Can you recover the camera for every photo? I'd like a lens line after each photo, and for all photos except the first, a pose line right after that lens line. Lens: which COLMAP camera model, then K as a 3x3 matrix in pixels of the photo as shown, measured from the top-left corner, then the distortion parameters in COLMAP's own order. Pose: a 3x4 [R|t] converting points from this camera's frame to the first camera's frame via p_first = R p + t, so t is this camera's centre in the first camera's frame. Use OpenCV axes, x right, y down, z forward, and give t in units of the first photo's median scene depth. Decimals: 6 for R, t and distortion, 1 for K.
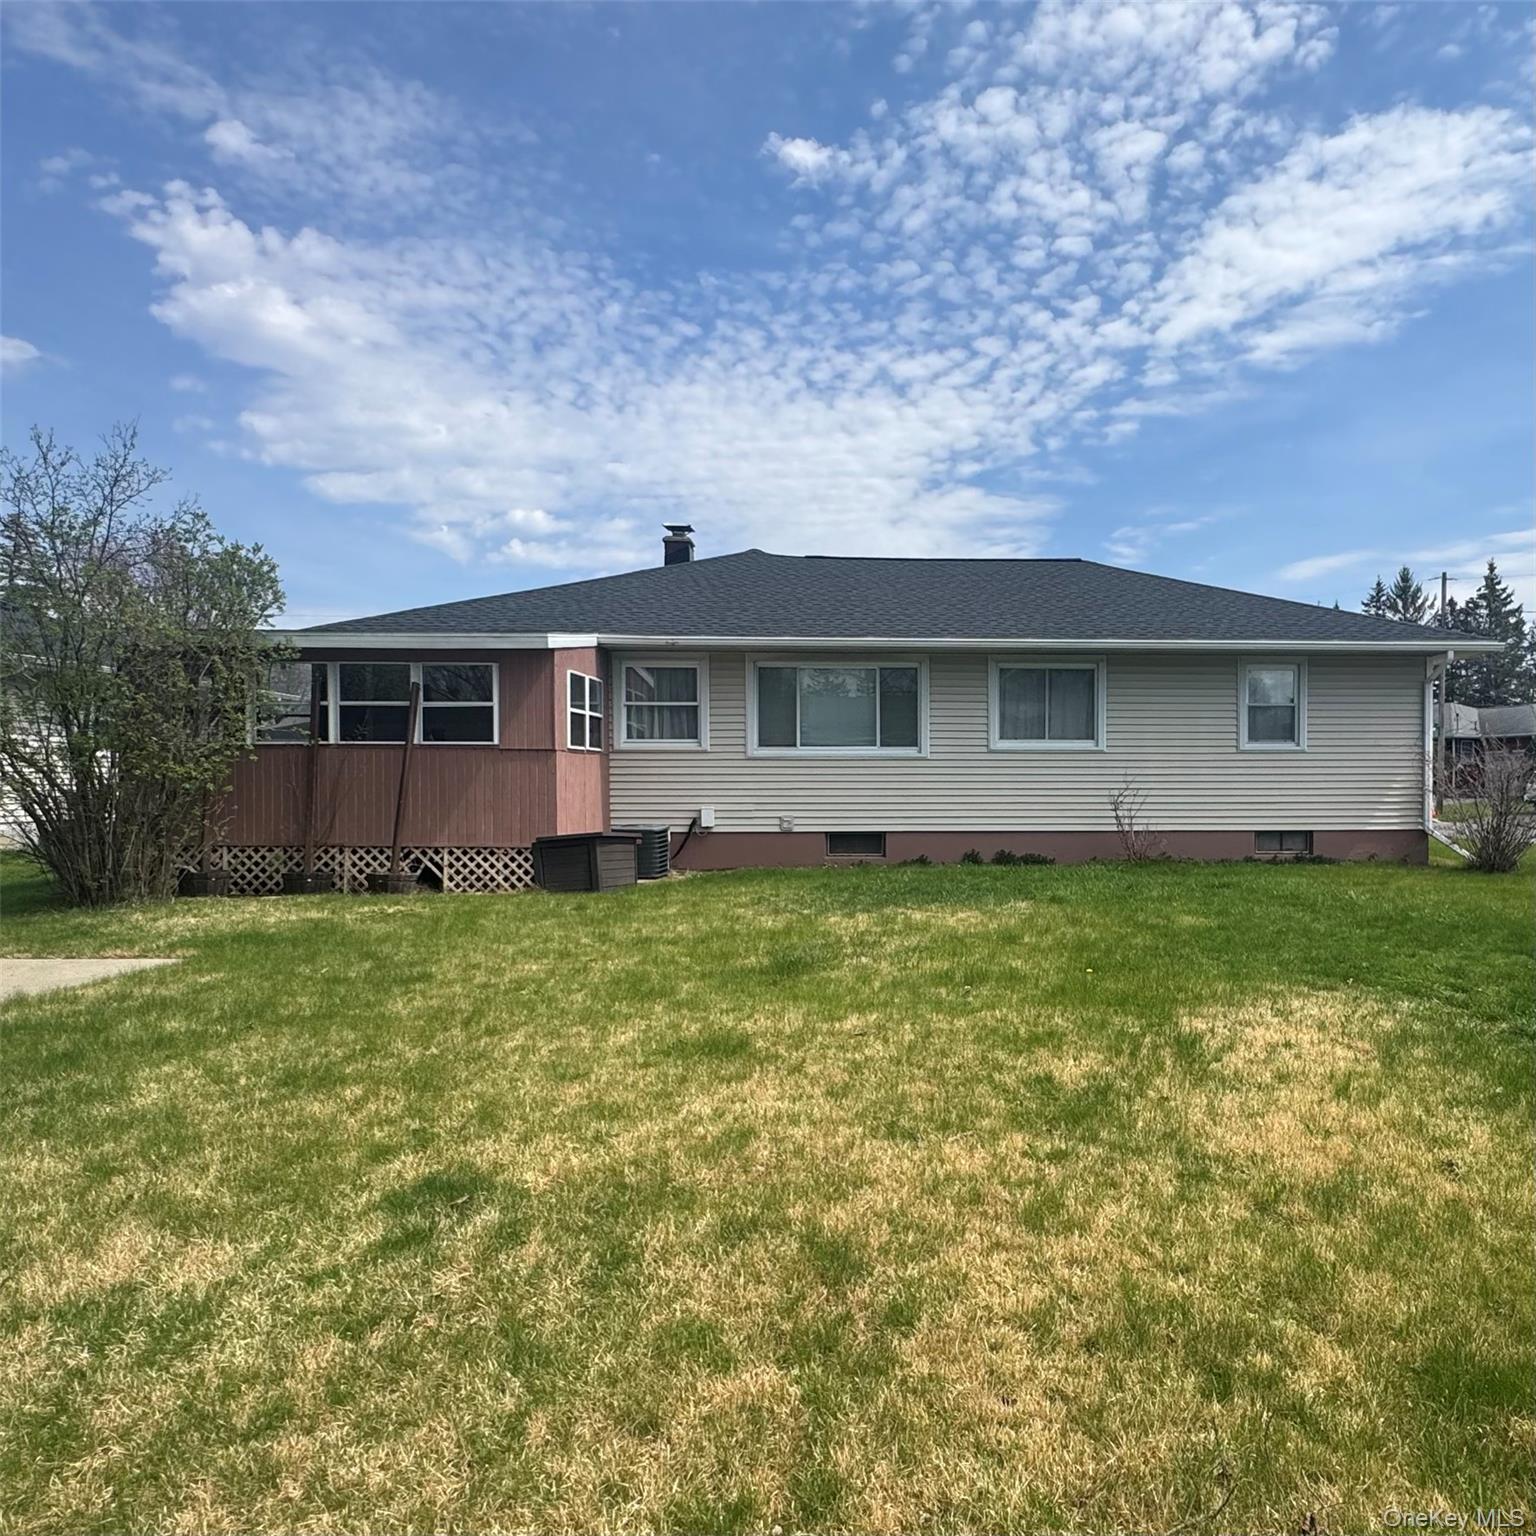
lens RADIAL K [[1063.0, 0, 778.3], [0, 1063.0, 893.2], [0, 0, 1]] dist [0.007570, -0.004235]
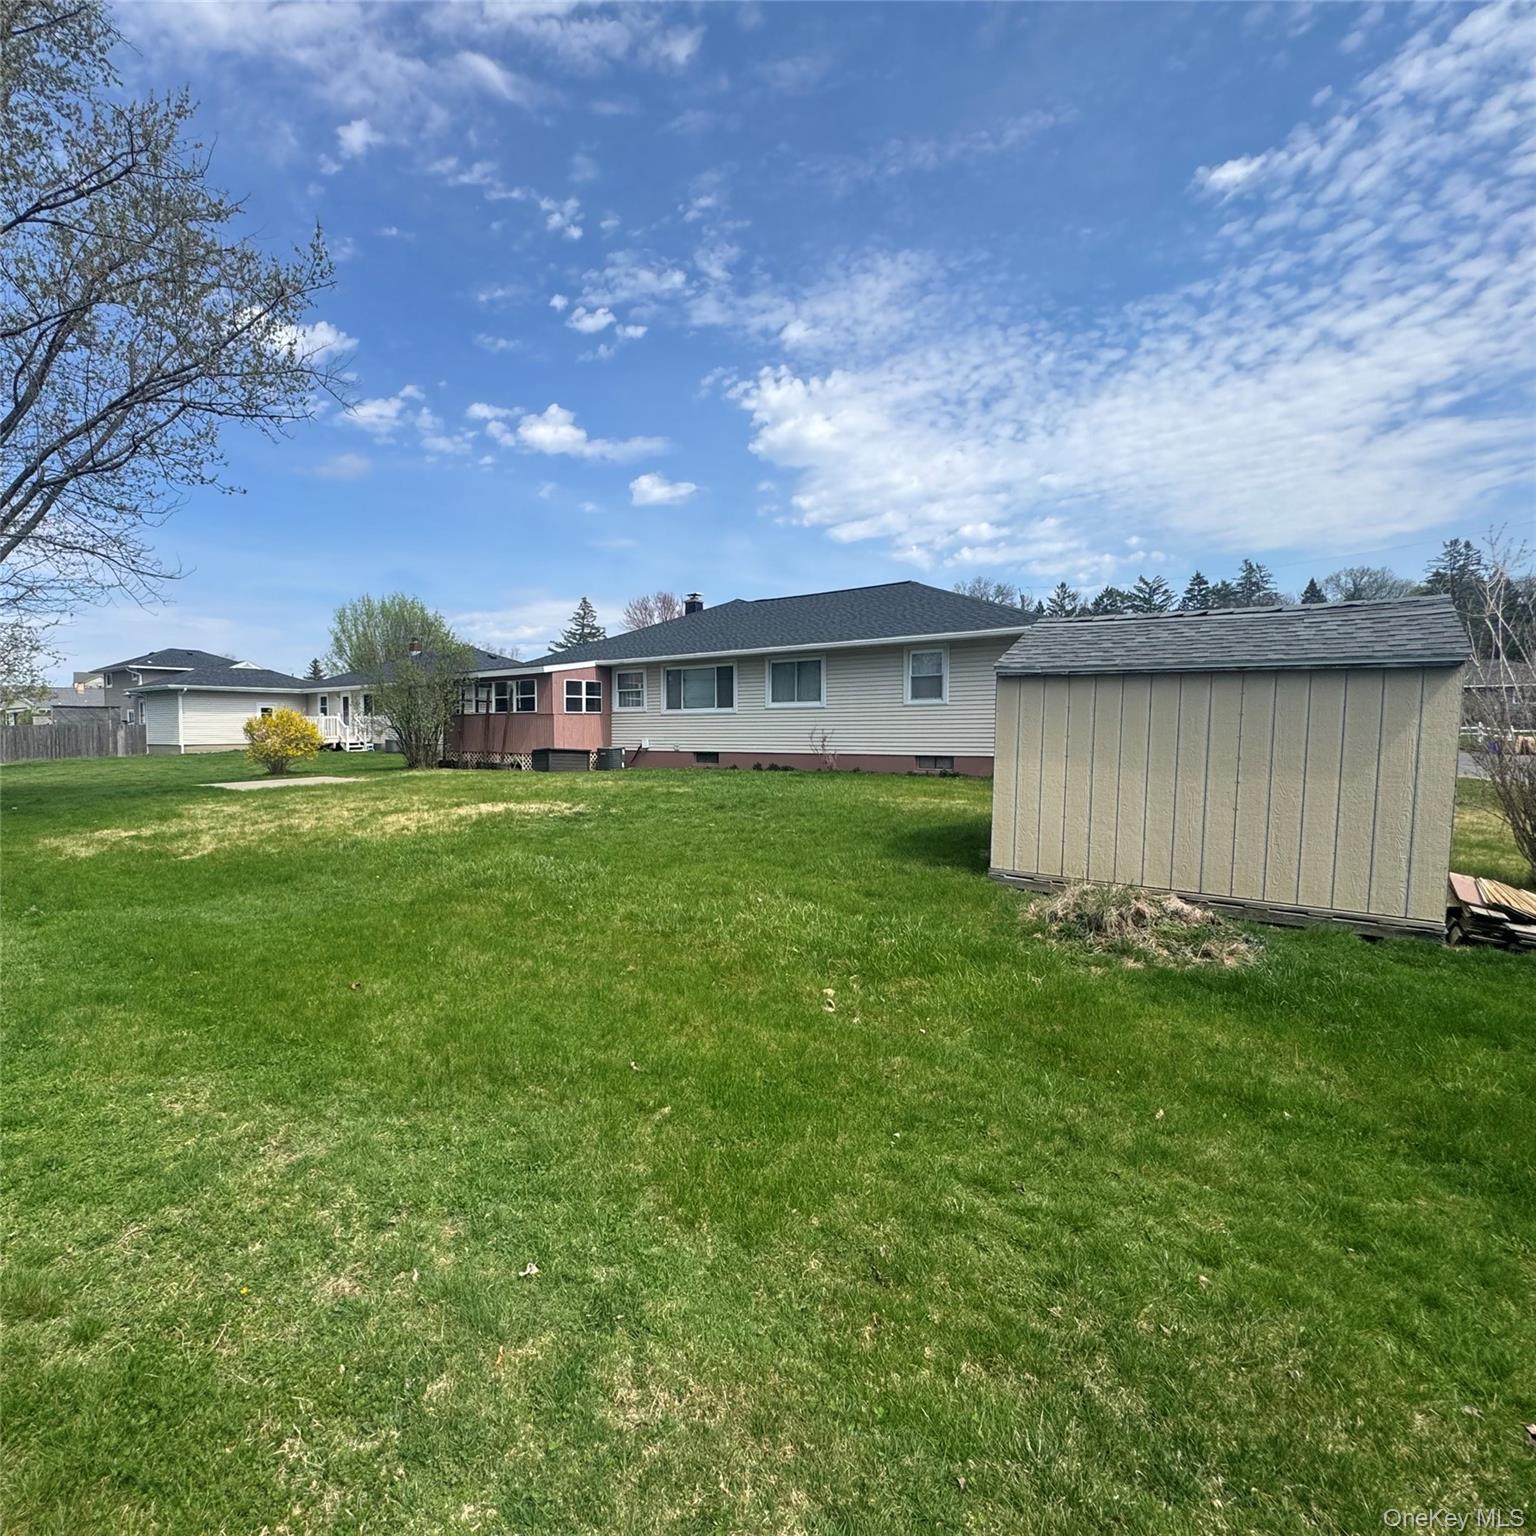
lens RADIAL K [[1063.0, 0, 764.4], [0, 1063.0, 762.3], [0, 0, 1]] dist [0.007570, -0.004235]
pose [[0.706906, 0.016300, -0.707120, 0.524896], [-0.068704, 0.996589, -0.045710, 0.014803], [0.703963, 0.080895, 0.705614, -0.099394]]
